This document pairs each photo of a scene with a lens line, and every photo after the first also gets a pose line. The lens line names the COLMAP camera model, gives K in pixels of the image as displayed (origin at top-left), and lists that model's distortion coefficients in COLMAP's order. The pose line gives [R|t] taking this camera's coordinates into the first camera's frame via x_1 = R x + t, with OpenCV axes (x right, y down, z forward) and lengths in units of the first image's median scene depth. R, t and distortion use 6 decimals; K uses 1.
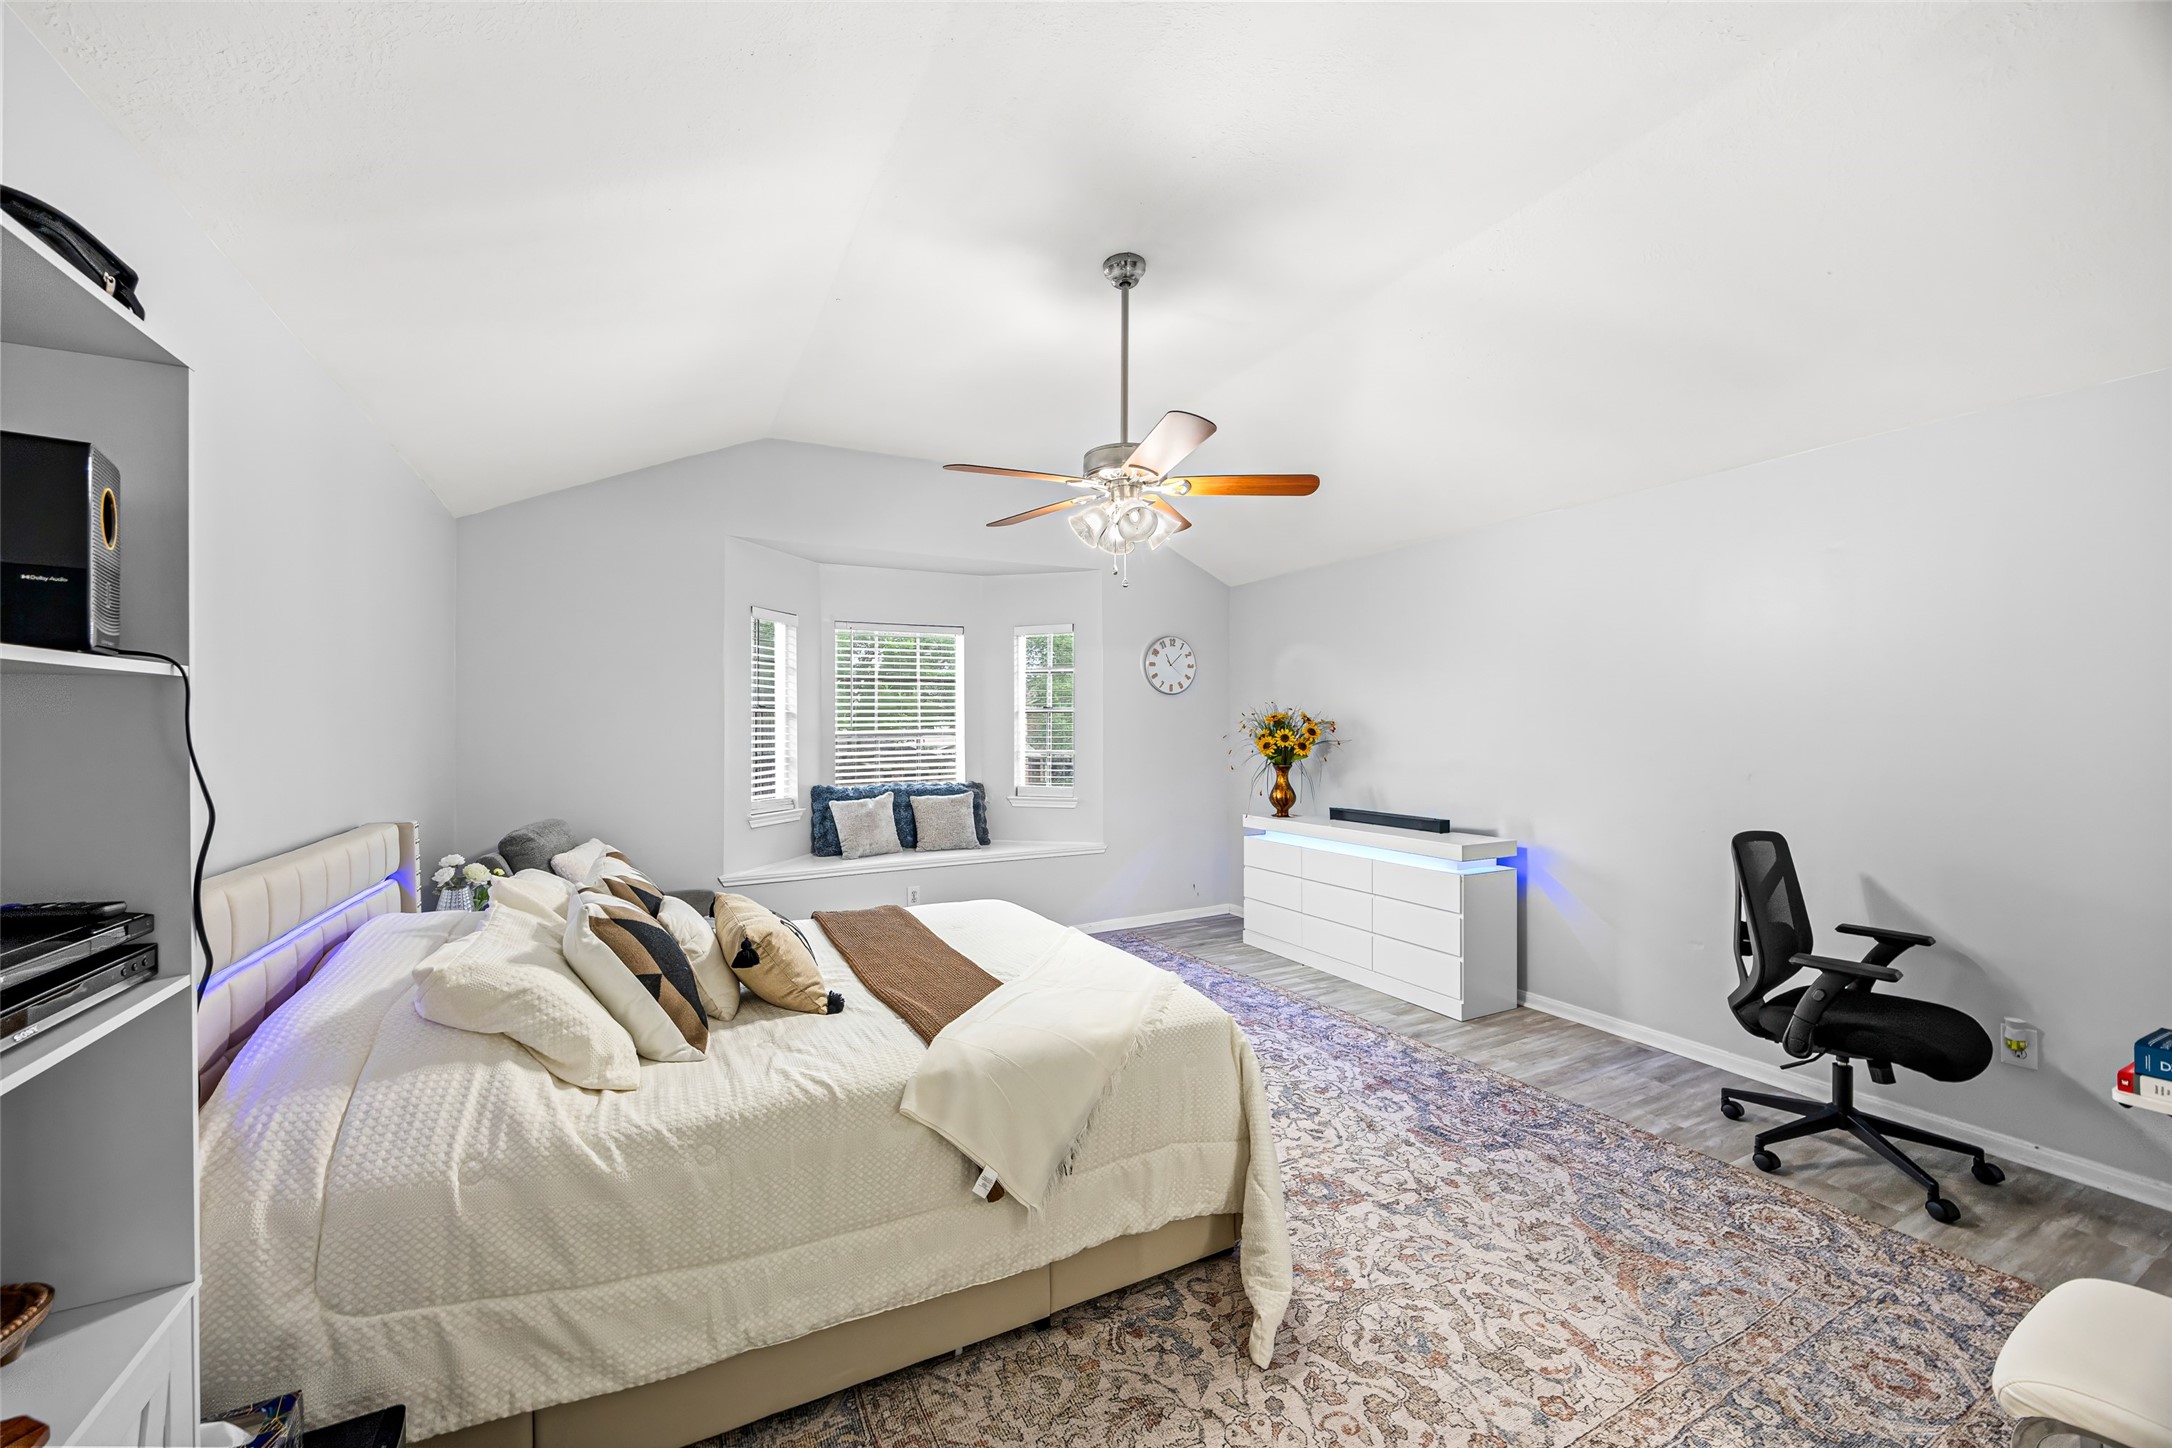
lens RADIAL K [[831.4, 0, 1073.9], [0, 831.4, 718.0], [0, 0, 1]] dist [-0.003449, -0.000244]
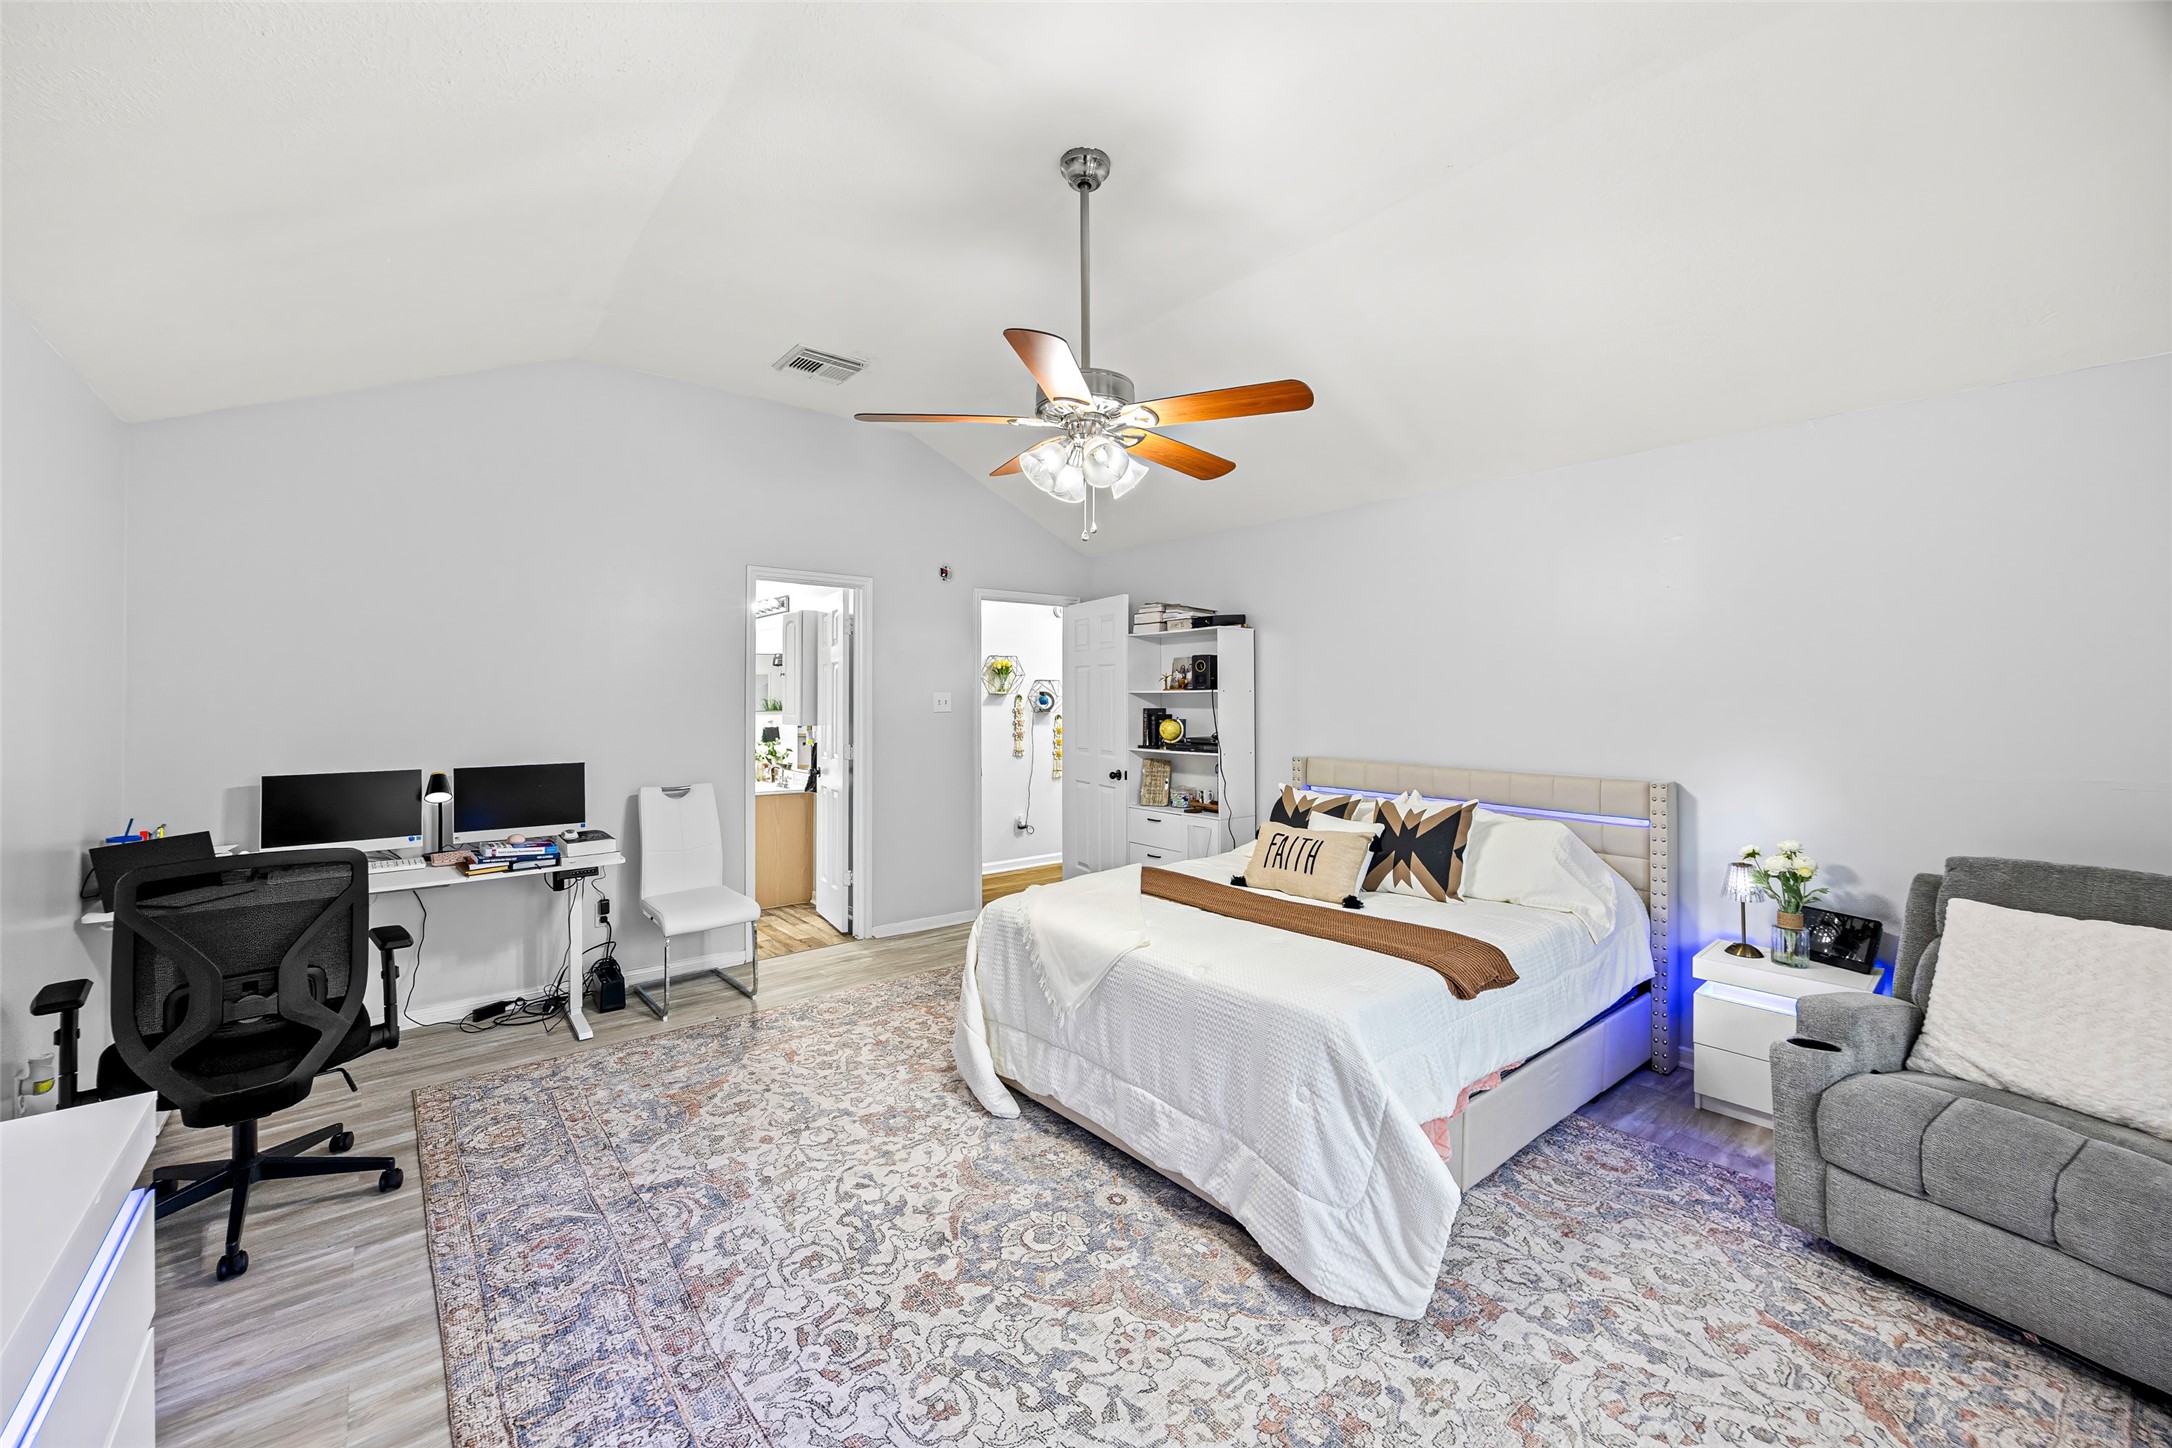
lens RADIAL K [[831.4, 0, 1073.9], [0, 831.4, 718.0], [0, 0, 1]] dist [-0.003449, -0.000244]
pose [[-0.978597, 0.004157, -0.205746, 0.285725], [0.001106, 0.999888, 0.014944, 0.007000], [0.205785, 0.014397, -0.978491, 2.111588]]
